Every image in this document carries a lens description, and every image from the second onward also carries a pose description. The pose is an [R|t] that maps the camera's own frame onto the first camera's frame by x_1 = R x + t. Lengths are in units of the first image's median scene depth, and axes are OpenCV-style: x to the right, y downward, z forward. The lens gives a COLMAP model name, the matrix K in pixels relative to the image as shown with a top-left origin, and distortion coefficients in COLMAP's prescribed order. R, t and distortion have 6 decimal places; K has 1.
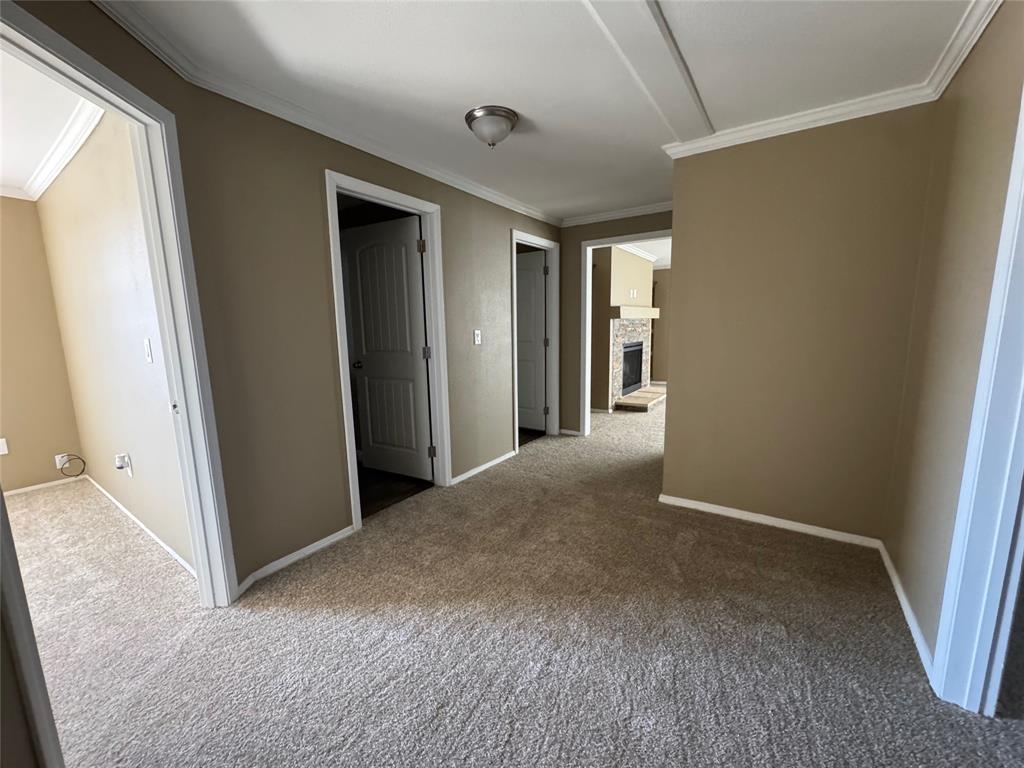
lens RADIAL K [[410.0, 0, 509.1], [0, 410.0, 386.1], [0, 0, 1]] dist [0.000886, 0.000118]
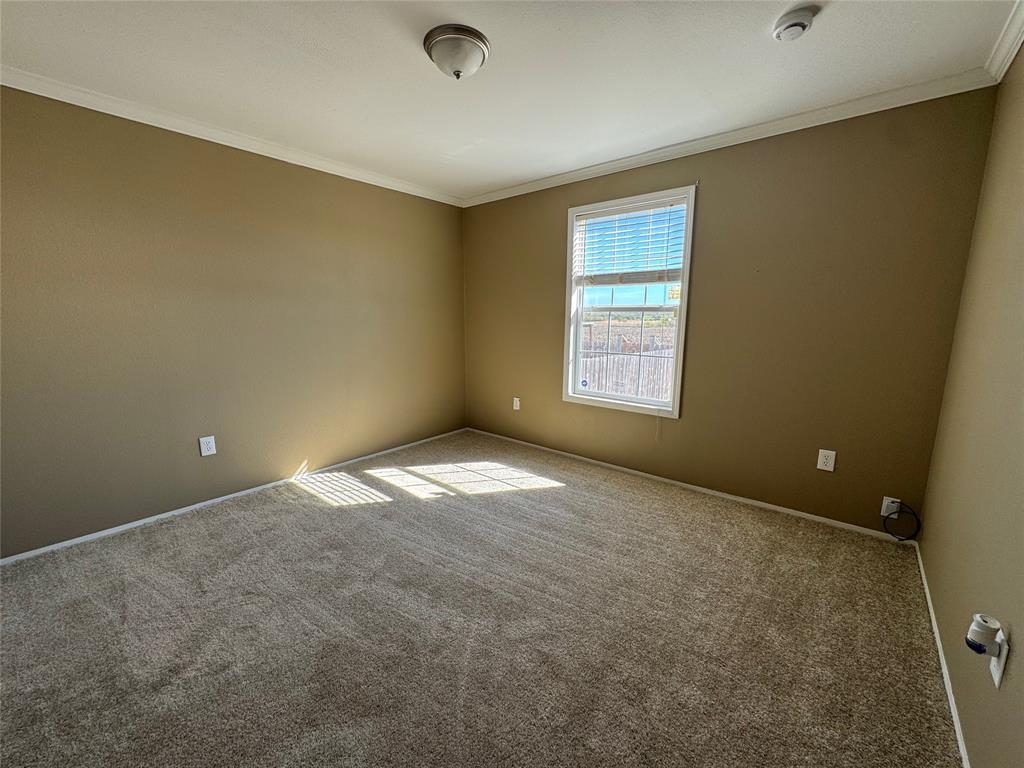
lens RADIAL K [[410.0, 0, 511.0], [0, 410.0, 385.2], [0, 0, 1]] dist [0.000886, 0.000118]
pose [[-0.087162, 0.189120, -0.978078, -0.430843], [-0.155172, 0.967253, 0.200856, -0.047686], [0.984035, 0.169277, -0.054962, 0.405778]]
